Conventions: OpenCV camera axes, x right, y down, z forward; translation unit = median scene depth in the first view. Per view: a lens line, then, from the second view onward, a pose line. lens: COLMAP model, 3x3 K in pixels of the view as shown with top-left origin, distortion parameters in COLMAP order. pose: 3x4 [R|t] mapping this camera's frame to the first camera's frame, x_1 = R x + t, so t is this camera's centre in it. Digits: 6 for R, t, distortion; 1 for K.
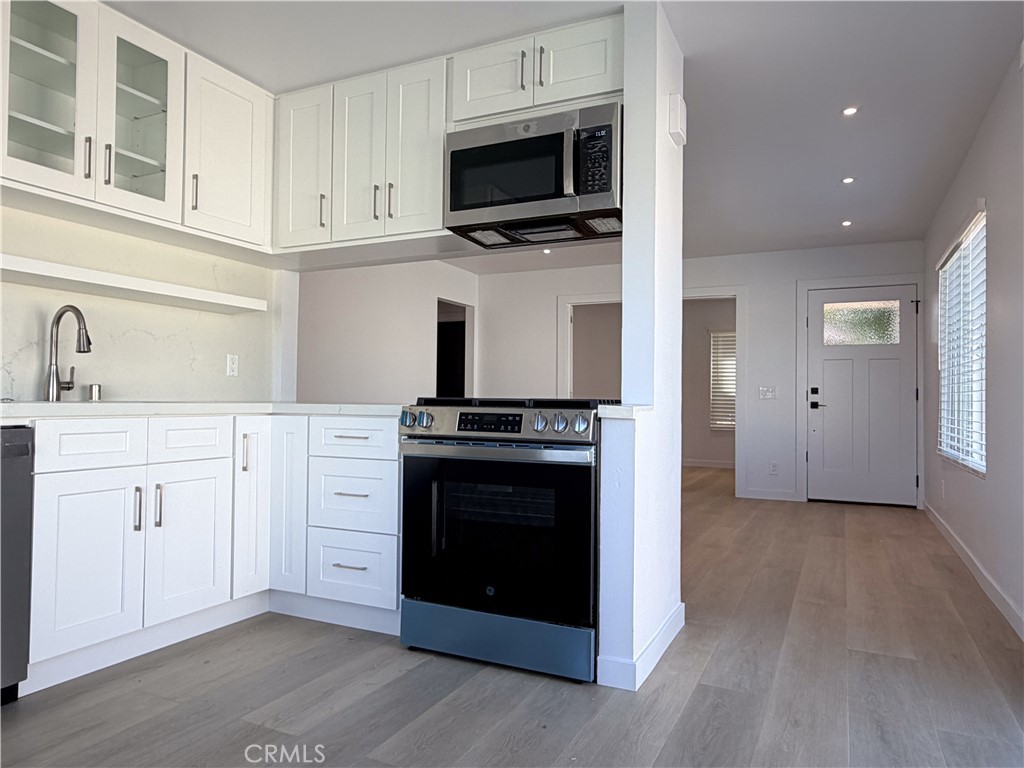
lens RADIAL K [[687.1, 0, 512.0], [0, 687.1, 384.0], [0, 0, 1]] dist [0.021871, -0.000576]
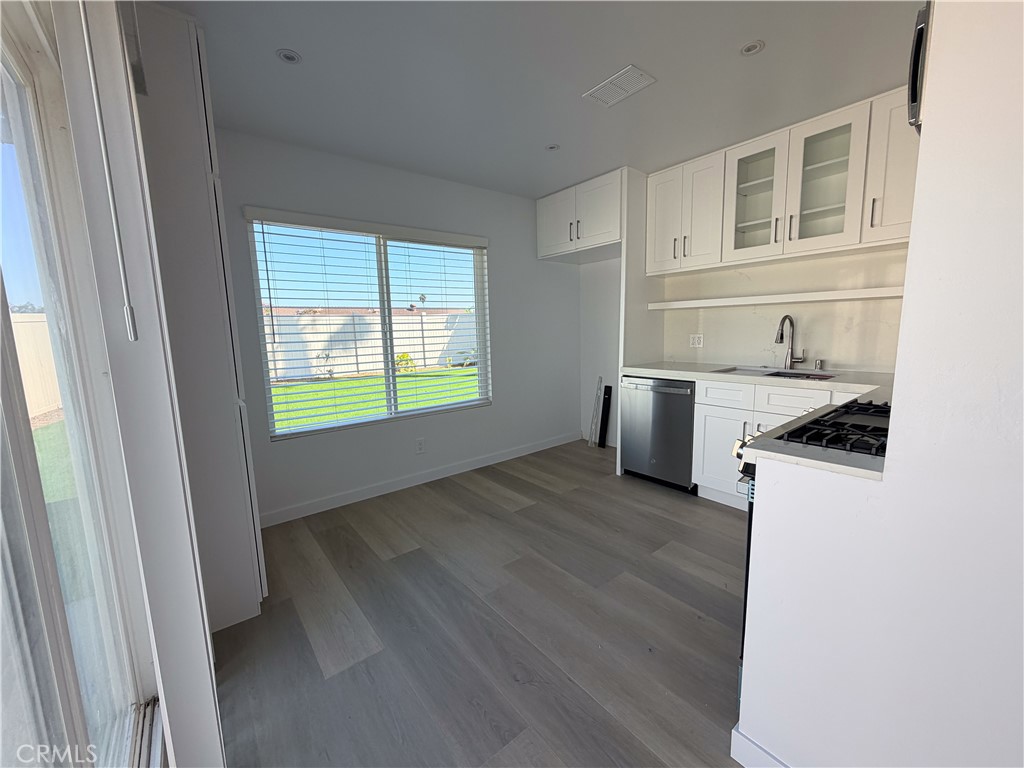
lens RADIAL K [[409.0, 0, 507.2], [0, 409.0, 385.0], [0, 0, 1]] dist [0.000806, -0.000051]
pose [[-0.438951, 0.124179, -0.889889, 0.621971], [0.043302, 0.992176, 0.117093, -0.091593], [0.897467, 0.012864, -0.440894, 0.838037]]
